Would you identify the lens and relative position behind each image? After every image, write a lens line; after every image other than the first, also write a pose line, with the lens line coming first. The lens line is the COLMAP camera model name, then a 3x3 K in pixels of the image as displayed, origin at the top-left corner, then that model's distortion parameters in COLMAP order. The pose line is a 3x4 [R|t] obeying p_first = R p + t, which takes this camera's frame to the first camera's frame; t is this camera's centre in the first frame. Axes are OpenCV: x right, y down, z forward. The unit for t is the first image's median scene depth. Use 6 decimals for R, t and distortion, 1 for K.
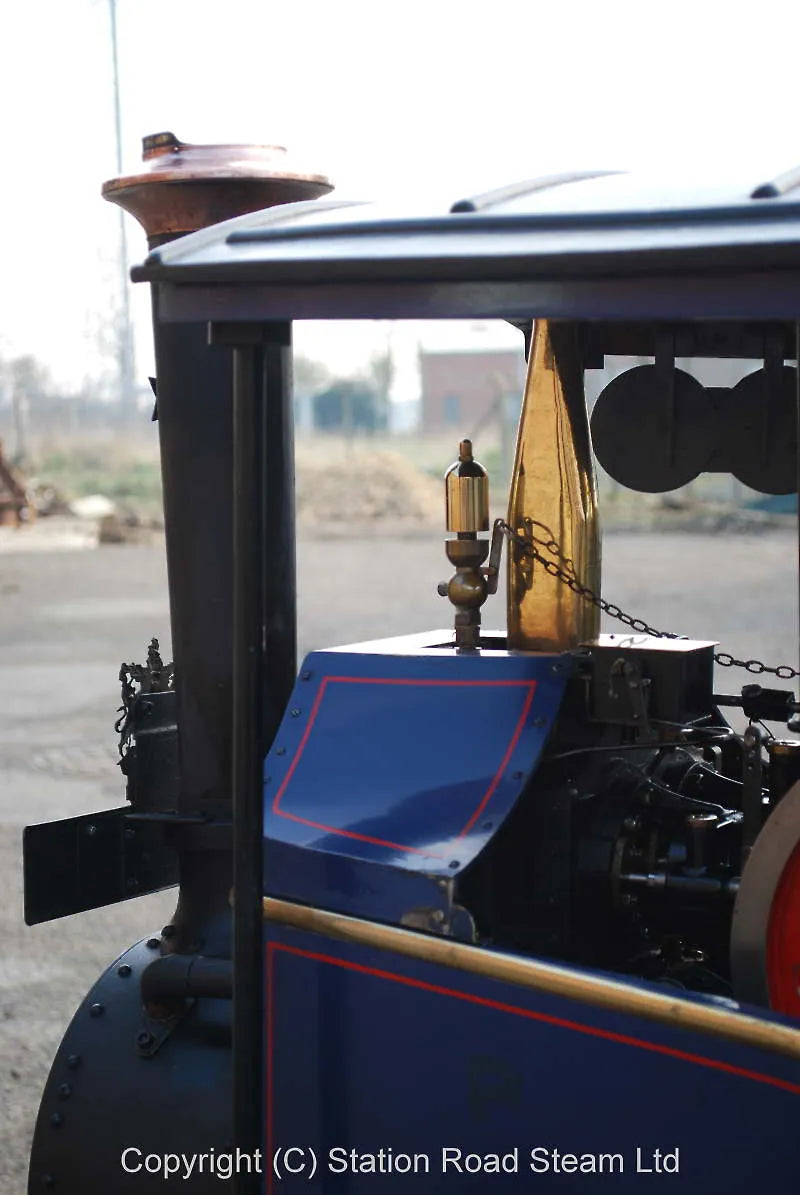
lens RADIAL K [[2532.7, 0, 398.9], [0, 2532.7, 568.2], [0, 0, 1]] dist [0.048574, 0.041971]
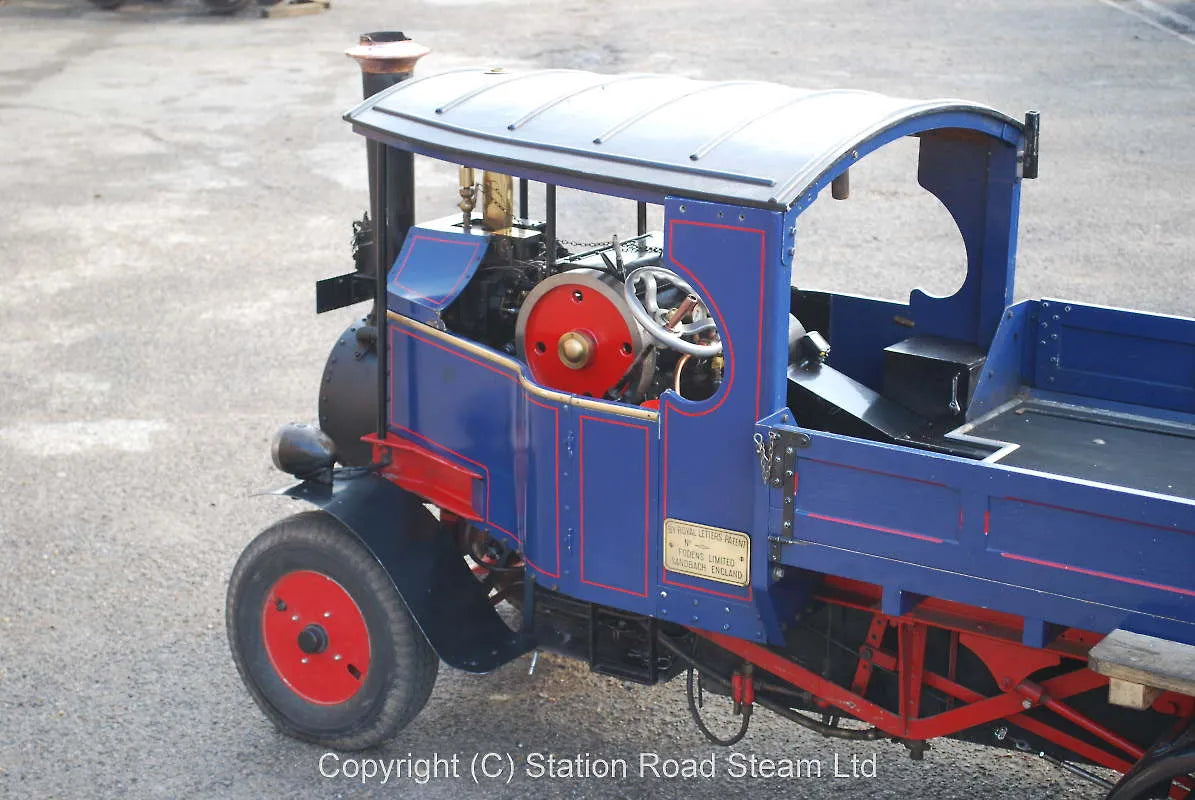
lens RADIAL K [[2532.7, 0, 597.5], [0, 2532.7, 400.0], [0, 0, 1]] dist [0.048574, 0.041971]
pose [[0.995649, 0.042183, -0.083092, 0.343065], [-0.023473, 0.976453, 0.214451, -0.322316], [0.090182, -0.211567, 0.973194, -1.492034]]
